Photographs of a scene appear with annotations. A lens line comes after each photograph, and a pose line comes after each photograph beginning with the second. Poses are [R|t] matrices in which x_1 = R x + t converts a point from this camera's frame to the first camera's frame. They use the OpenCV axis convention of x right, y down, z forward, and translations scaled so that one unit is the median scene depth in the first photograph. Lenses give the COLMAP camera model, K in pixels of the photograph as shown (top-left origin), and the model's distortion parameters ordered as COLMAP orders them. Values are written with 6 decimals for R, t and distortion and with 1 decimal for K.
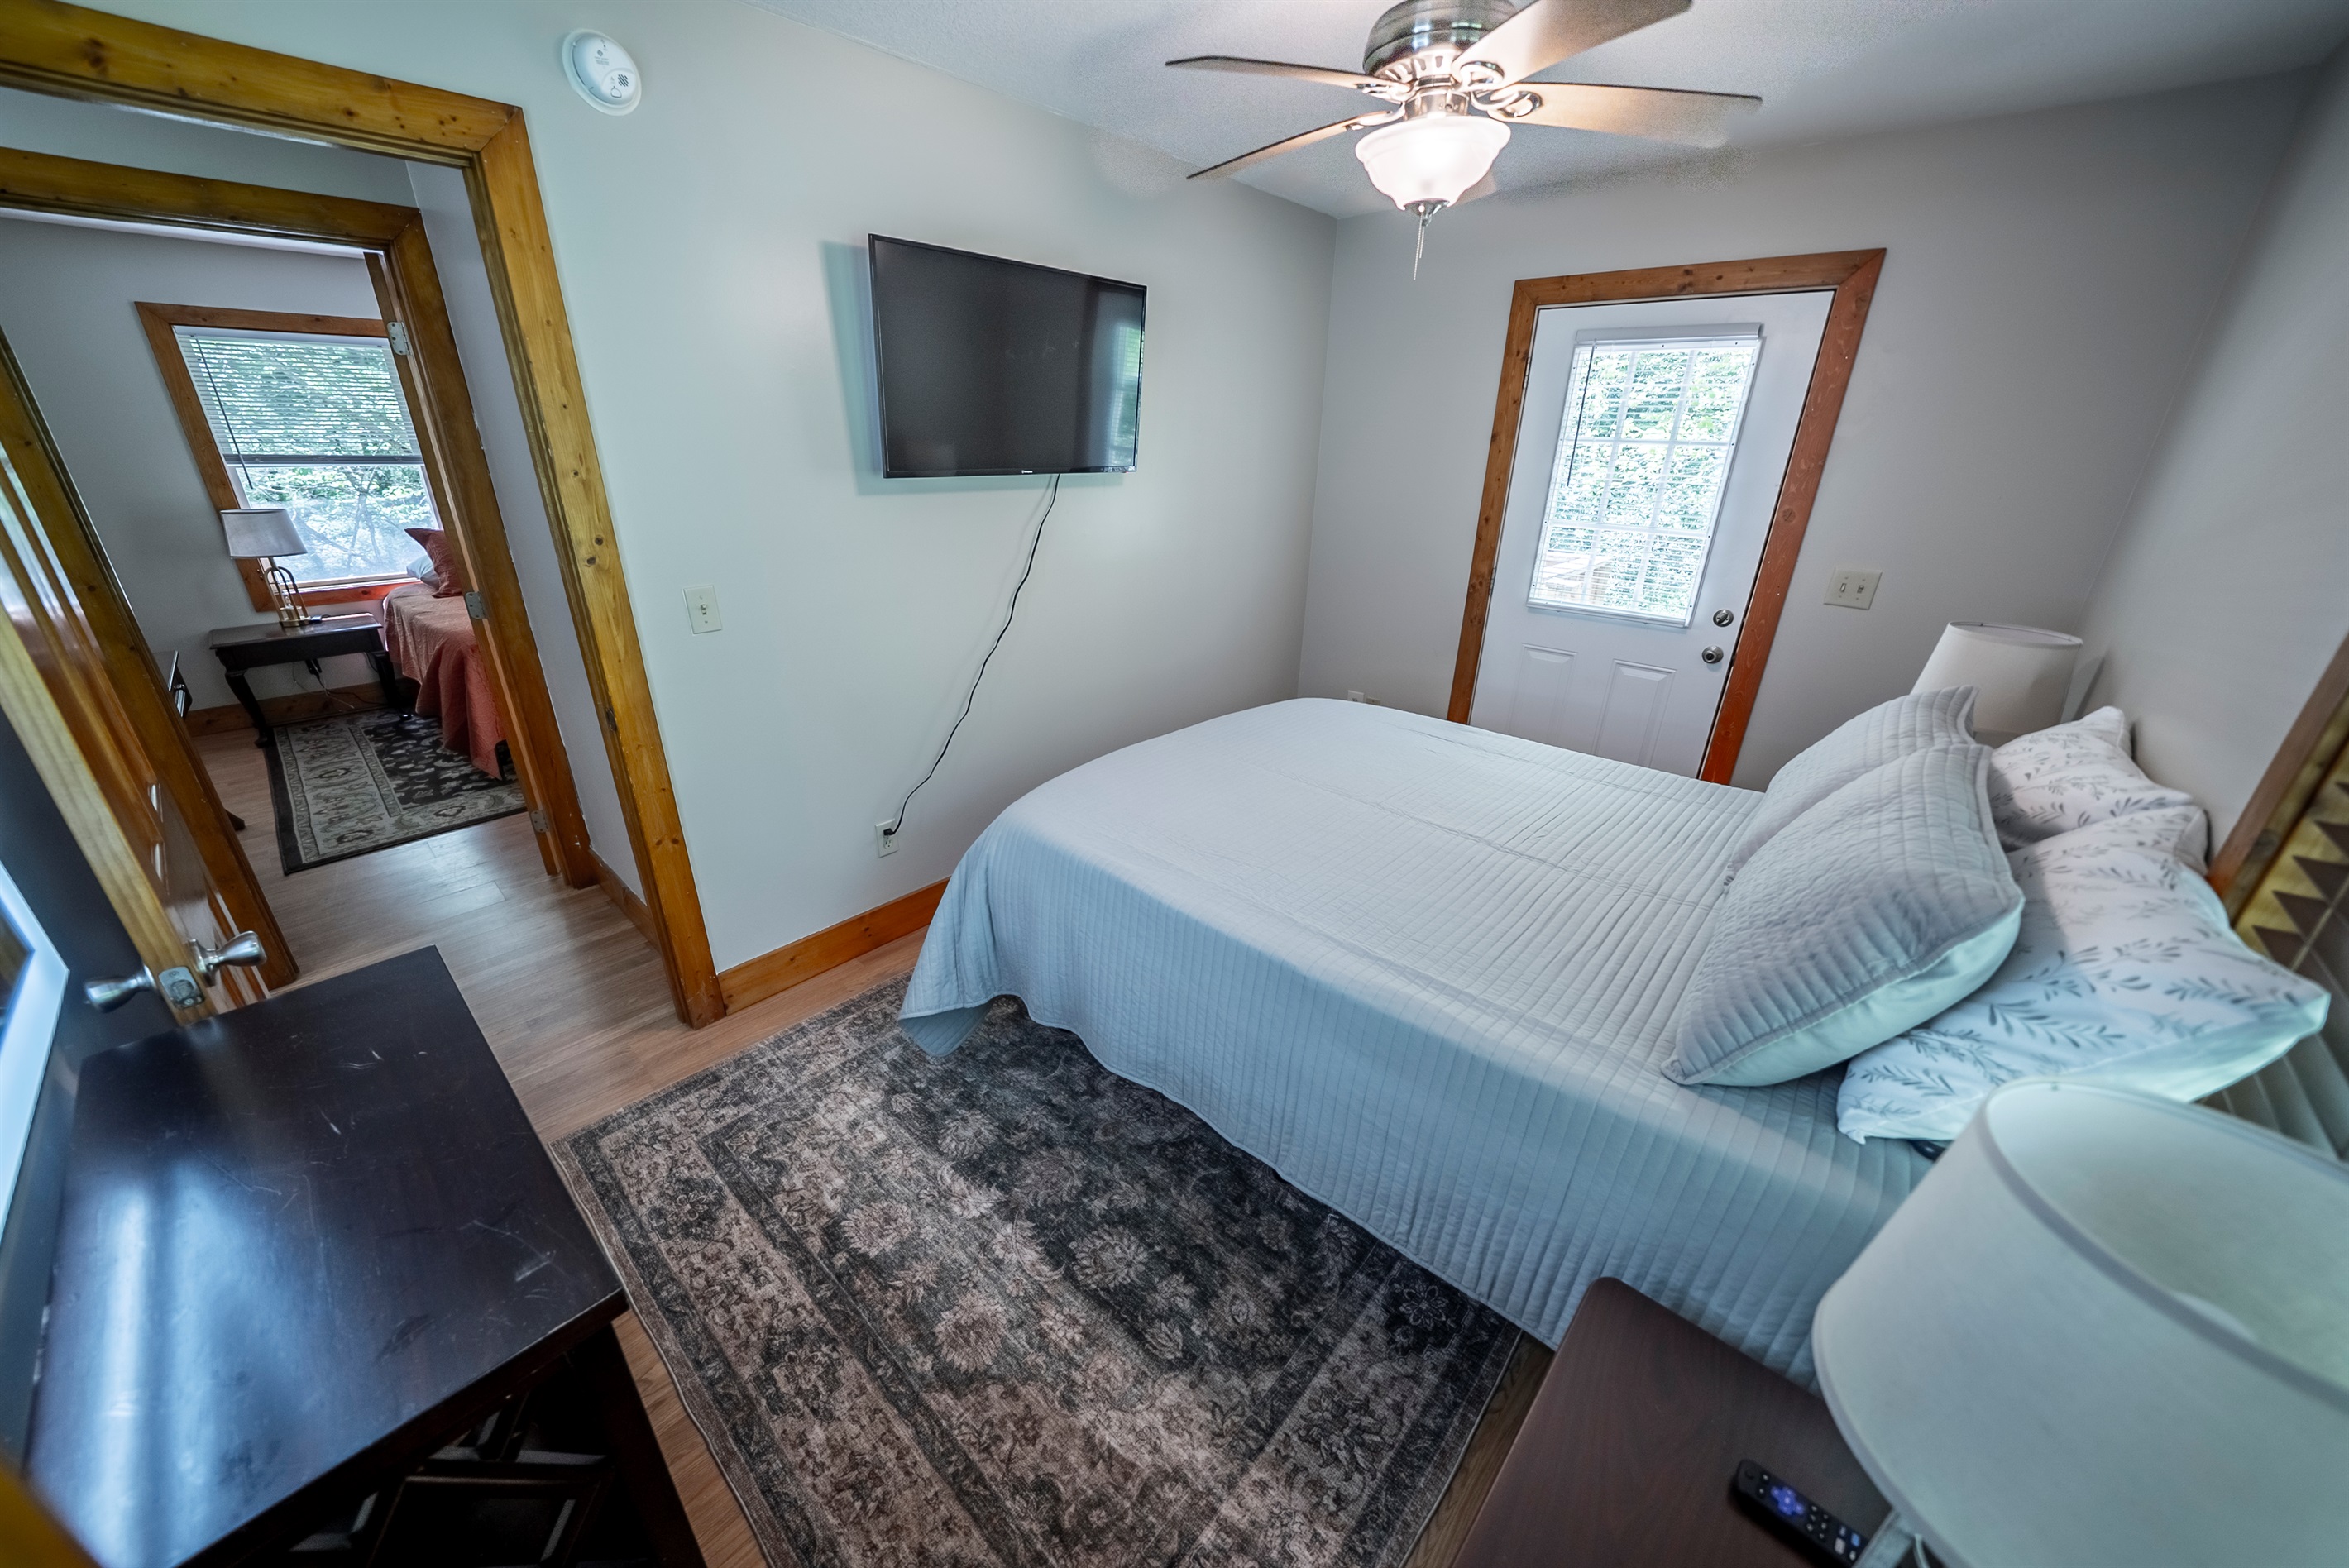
lens RADIAL K [[813.9, 0, 1157.0], [0, 813.9, 783.4], [0, 0, 1]] dist [-0.023354, -0.000153]
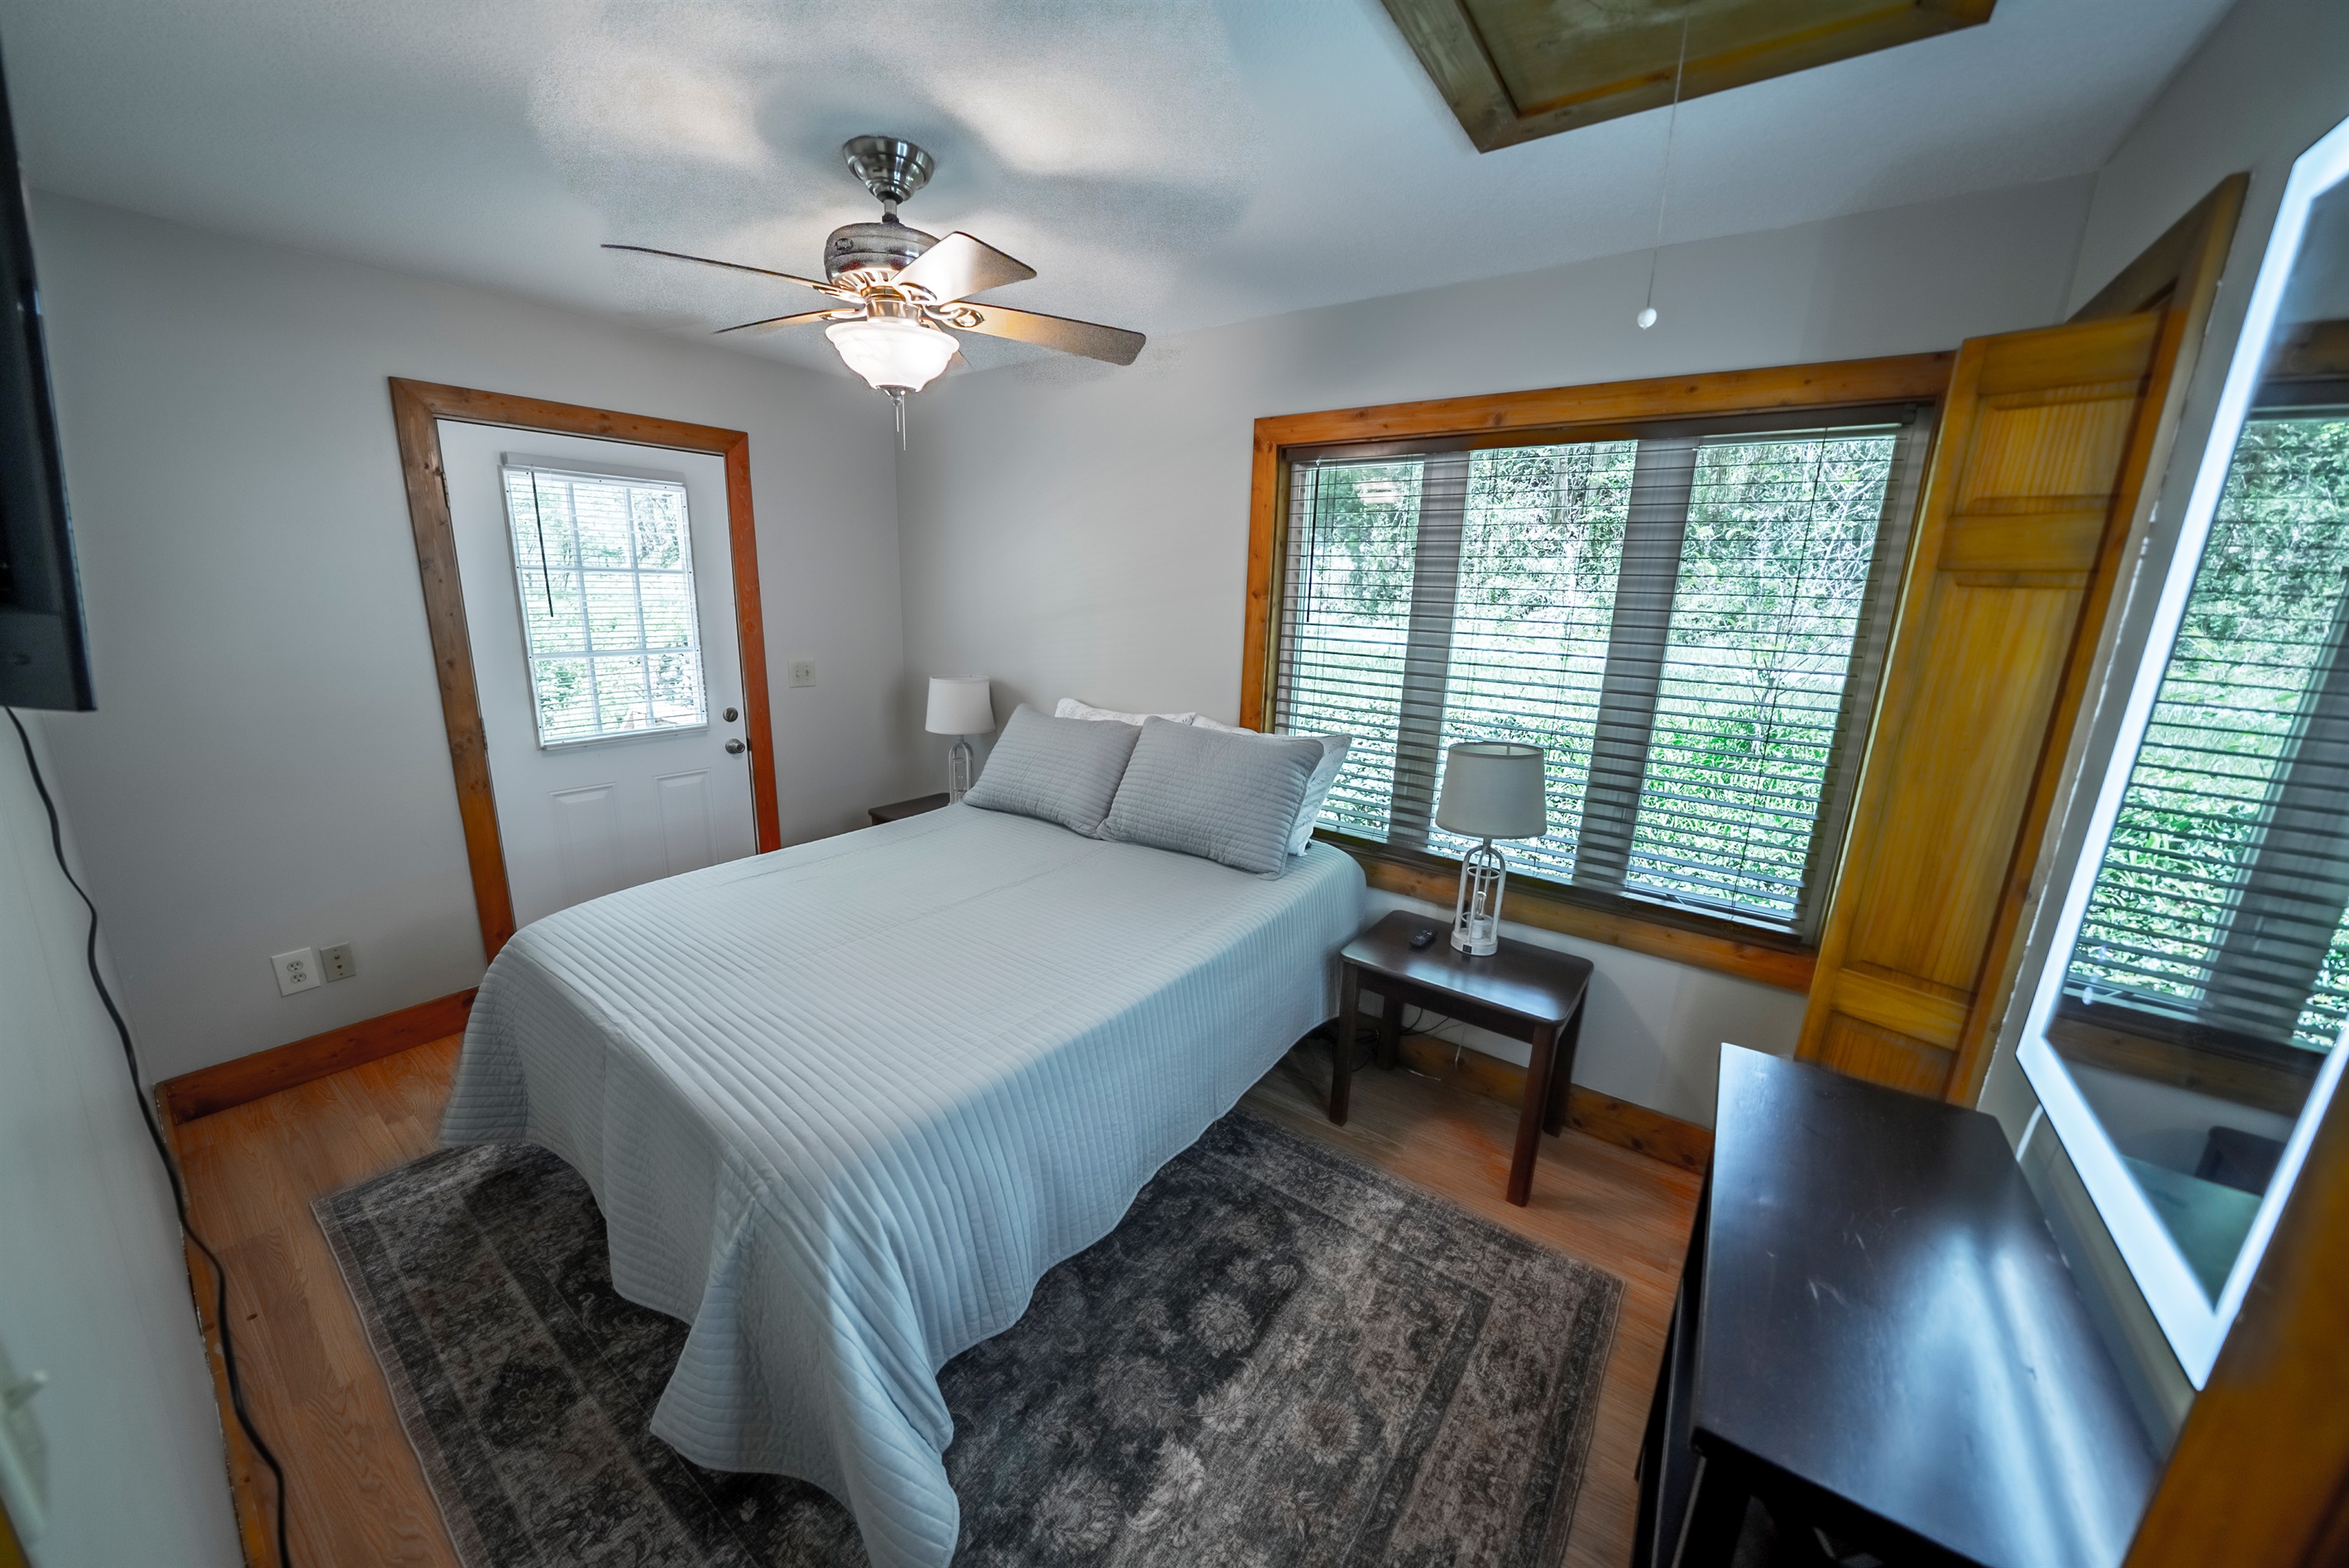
lens RADIAL K [[813.9, 0, 1158.7], [0, 813.9, 781.4], [0, 0, 1]] dist [-0.023354, -0.000153]
pose [[-0.097787, -0.250886, 0.963065, -0.888623], [0.364164, 0.891569, 0.269237, -0.363844], [-0.926187, 0.377042, 0.004180, 0.795840]]
